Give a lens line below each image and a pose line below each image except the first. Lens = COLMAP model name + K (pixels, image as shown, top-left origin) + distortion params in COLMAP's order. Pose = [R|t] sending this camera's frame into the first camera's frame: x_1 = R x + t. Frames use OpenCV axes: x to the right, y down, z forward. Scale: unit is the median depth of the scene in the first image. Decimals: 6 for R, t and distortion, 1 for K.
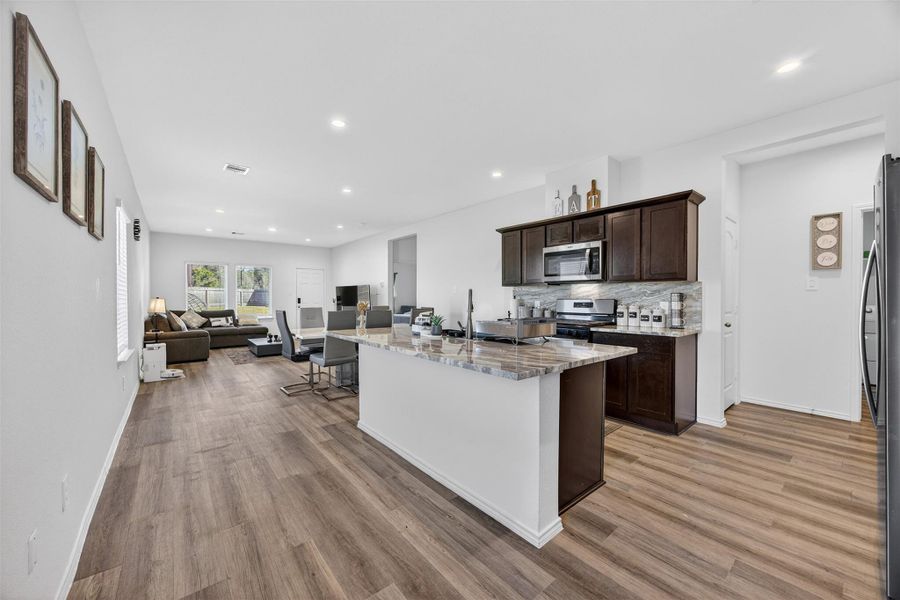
lens RADIAL K [[344.0, 0, 454.4], [0, 344.0, 299.8], [0, 0, 1]] dist [-0.024157, 0.000428]
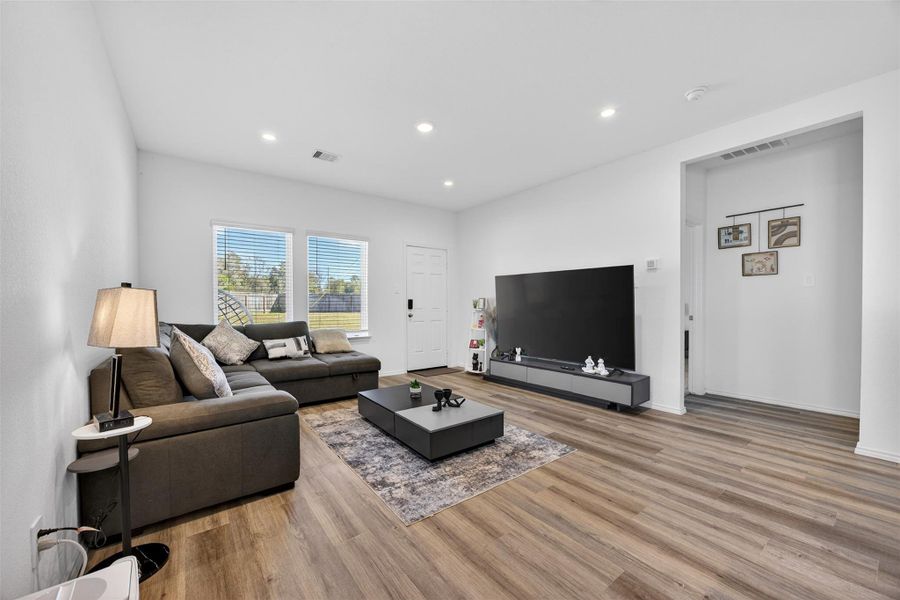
lens RADIAL K [[348.0, 0, 450.3], [0, 348.0, 306.9], [0, 0, 1]] dist [-0.019622, 0.000239]
pose [[0.999148, -0.002044, -0.041216, -0.864998], [0.002097, 0.999997, 0.001252, 0.014717], [0.041214, -0.001337, 0.999149, 1.039544]]
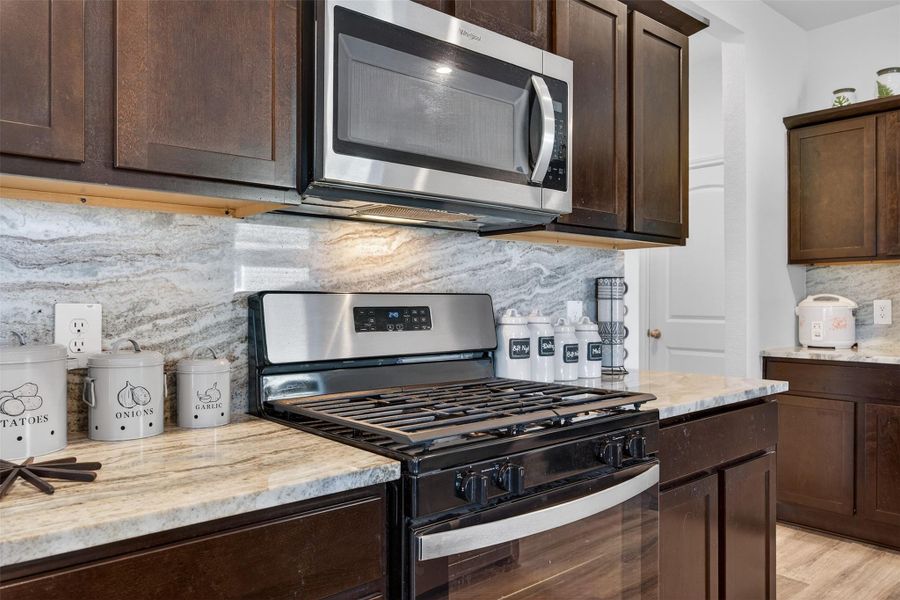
lens RADIAL K [[662.5, 0, 460.2], [0, 662.5, 302.8], [0, 0, 1]] dist [0.001818, 0.002311]
pose [[-0.038311, -0.001680, 0.999264, -0.049798], [0.008672, 0.999960, 0.002014, 0.003779], [-0.999228, 0.008743, -0.038295, 0.946084]]
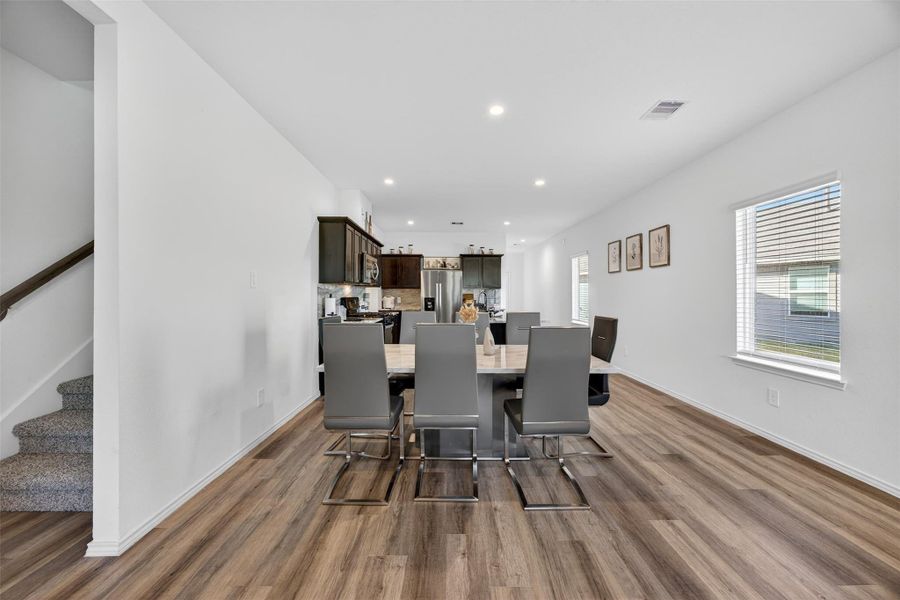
lens RADIAL K [[345.9, 0, 449.7], [0, 345.9, 296.3], [0, 0, 1]] dist [-0.010152, 0.000192]
pose [[-0.771104, -0.005371, 0.636687, -0.706984], [0.000502, 0.999959, 0.009044, -0.016024], [-0.636709, 0.007293, -0.771069, 1.717082]]
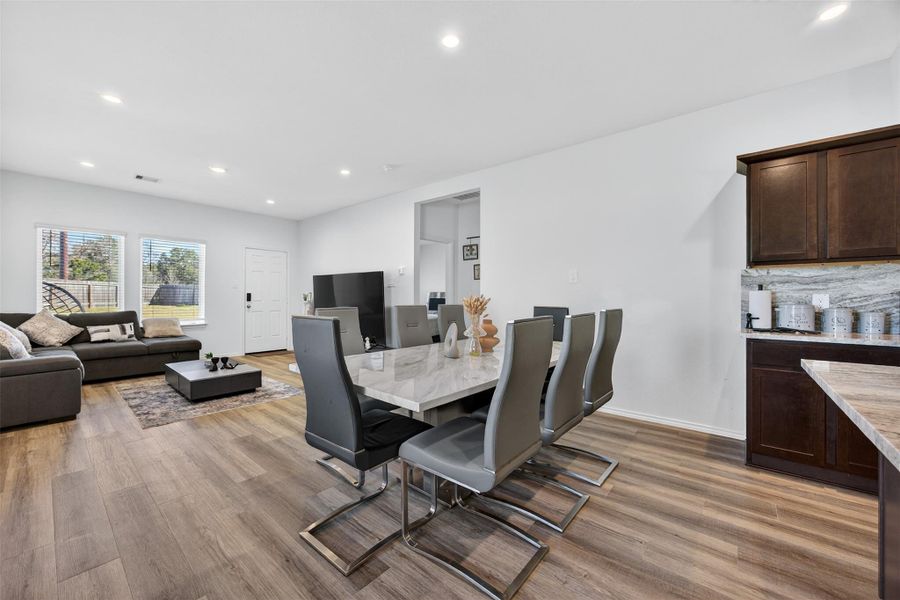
lens RADIAL K [[345.9, 0, 449.7], [0, 345.9, 296.3], [0, 0, 1]] dist [-0.010152, 0.000192]
pose [[0.984385, 0.004196, 0.175982, -0.447466], [-0.002679, 0.999957, -0.008855, 0.013878], [-0.176011, 0.008245, 0.984354, 0.656592]]
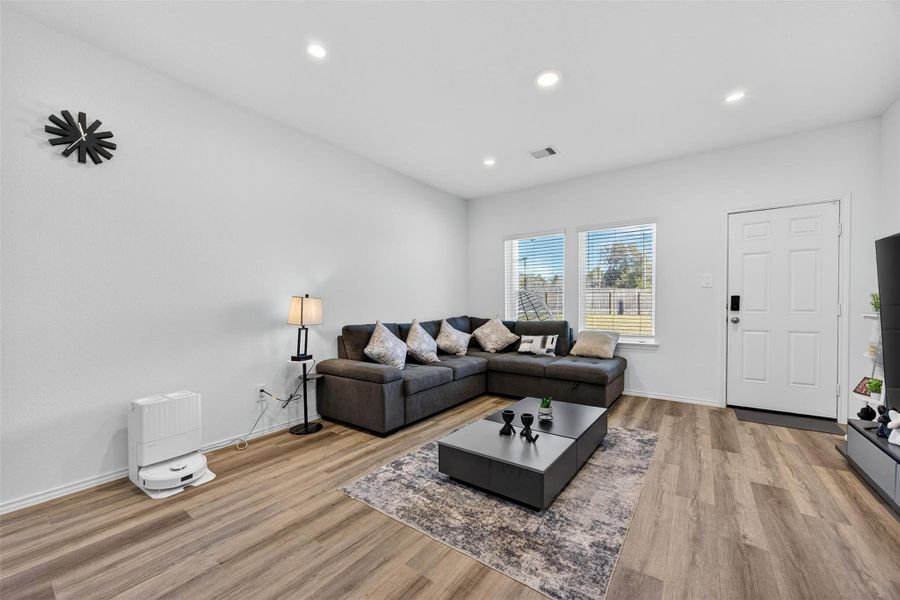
lens RADIAL K [[348.0, 0, 450.3], [0, 348.0, 306.9], [0, 0, 1]] dist [-0.019622, 0.000239]
pose [[0.242393, 0.005482, -0.970163, -0.418295], [-0.002433, 0.999984, 0.005042, 0.012798], [0.970175, 0.001138, 0.242402, 1.484588]]
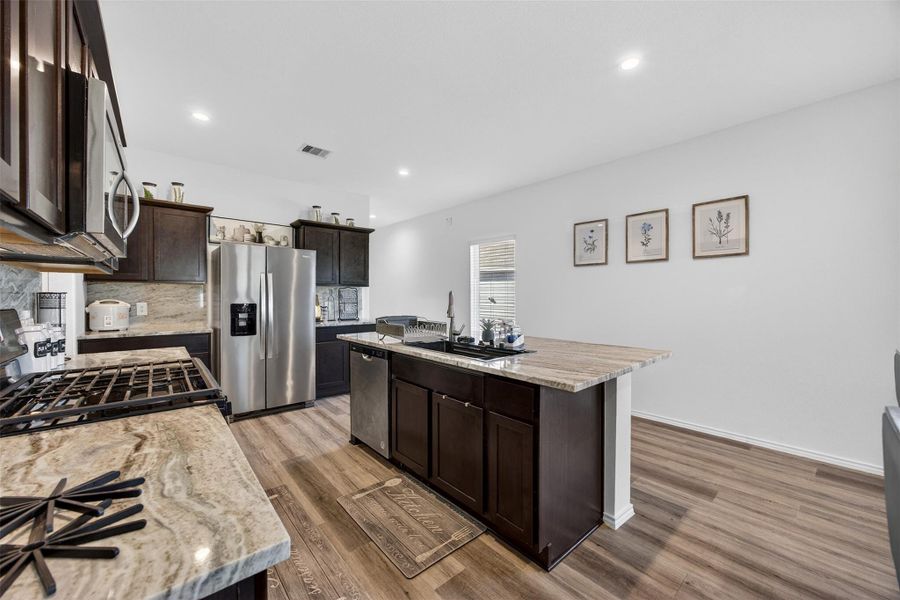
lens RADIAL K [[344.0, 0, 454.4], [0, 344.0, 299.8], [0, 0, 1]] dist [-0.024157, 0.000428]
pose [[-0.999715, -0.001311, -0.023852, 0.039152], [-0.001716, 0.999854, 0.016978, -0.015180], [0.023826, 0.017014, -0.999571, 1.211281]]
